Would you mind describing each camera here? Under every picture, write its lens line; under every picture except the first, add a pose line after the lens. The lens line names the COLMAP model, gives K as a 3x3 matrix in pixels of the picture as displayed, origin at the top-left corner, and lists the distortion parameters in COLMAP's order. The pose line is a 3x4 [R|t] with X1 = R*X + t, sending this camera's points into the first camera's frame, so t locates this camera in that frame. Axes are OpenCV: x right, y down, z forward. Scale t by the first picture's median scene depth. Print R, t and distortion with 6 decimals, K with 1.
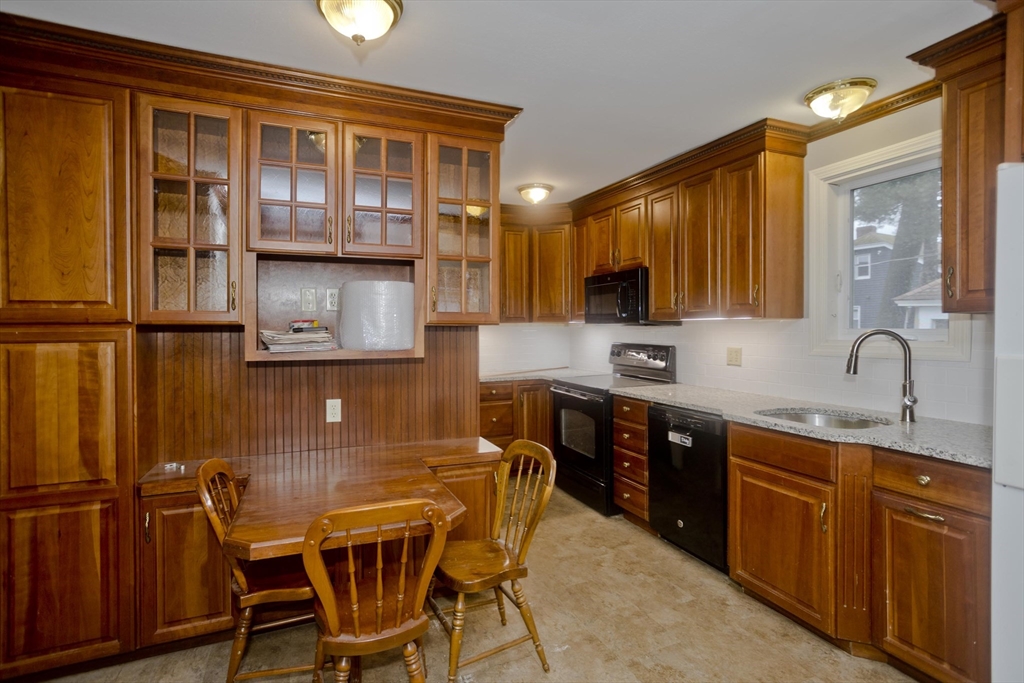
lens RADIAL K [[503.0, 0, 508.3], [0, 503.0, 333.5], [0, 0, 1]] dist [-0.042477, 0.024620]
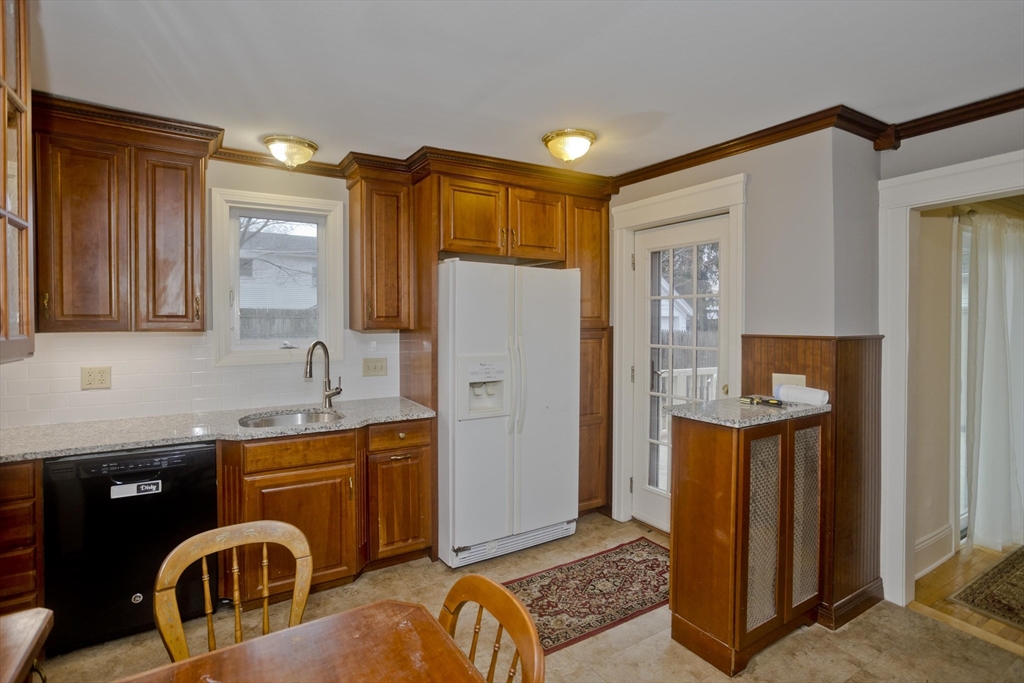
lens RADIAL K [[503.0, 0, 515.5], [0, 503.0, 334.2], [0, 0, 1]] dist [-0.042477, 0.024620]
pose [[-0.156897, -0.018122, 0.987449, -0.503154], [0.009475, 0.999758, 0.019853, -0.038429], [-0.987570, 0.012471, -0.156687, 0.540058]]
